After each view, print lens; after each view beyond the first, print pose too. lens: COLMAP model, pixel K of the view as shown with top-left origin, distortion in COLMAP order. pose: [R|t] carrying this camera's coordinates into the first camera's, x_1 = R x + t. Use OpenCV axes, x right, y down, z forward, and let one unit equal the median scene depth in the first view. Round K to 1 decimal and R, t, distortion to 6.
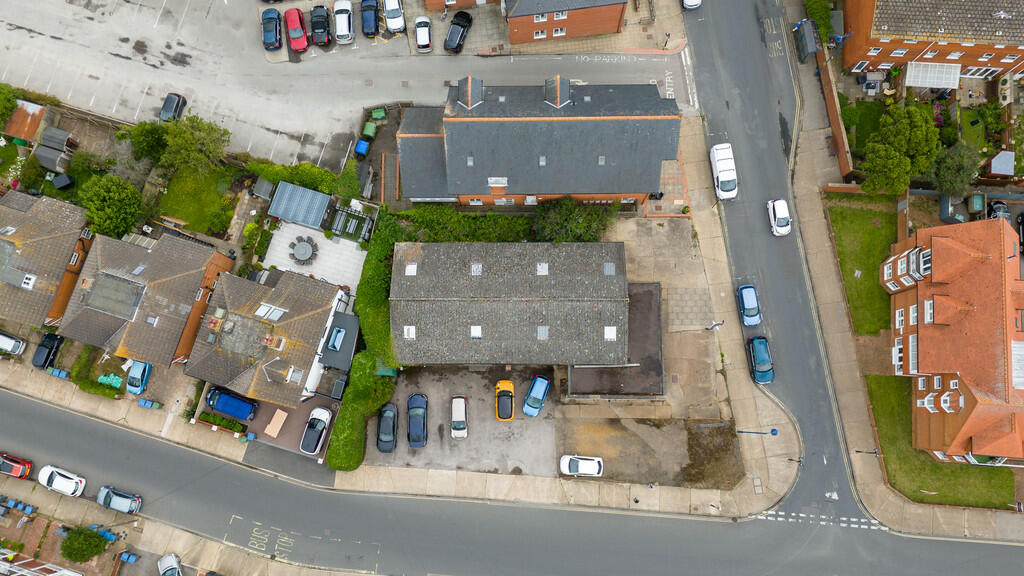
lens RADIAL K [[762.5, 0, 512.0], [0, 762.5, 288.0], [0, 0, 1]] dist [0.086299, -0.089322]
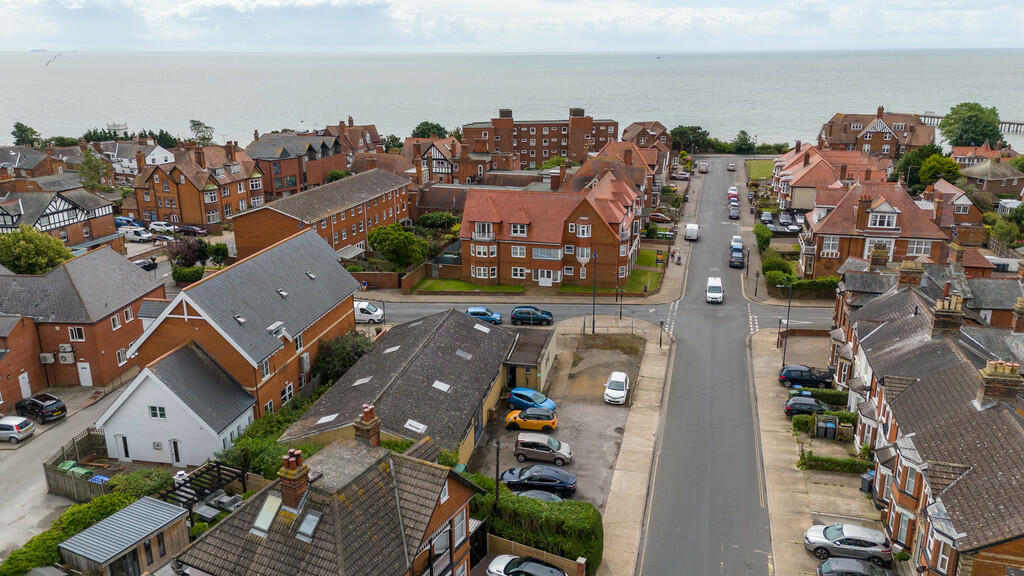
lens RADIAL K [[762.5, 0, 512.0], [0, 762.5, 288.0], [0, 0, 1]] dist [0.086299, -0.089322]
pose [[0.185854, -0.264681, 0.946257, -0.725844], [0.969197, 0.207769, -0.132244, 0.204574], [-0.161600, 0.941688, 0.295143, 0.641557]]
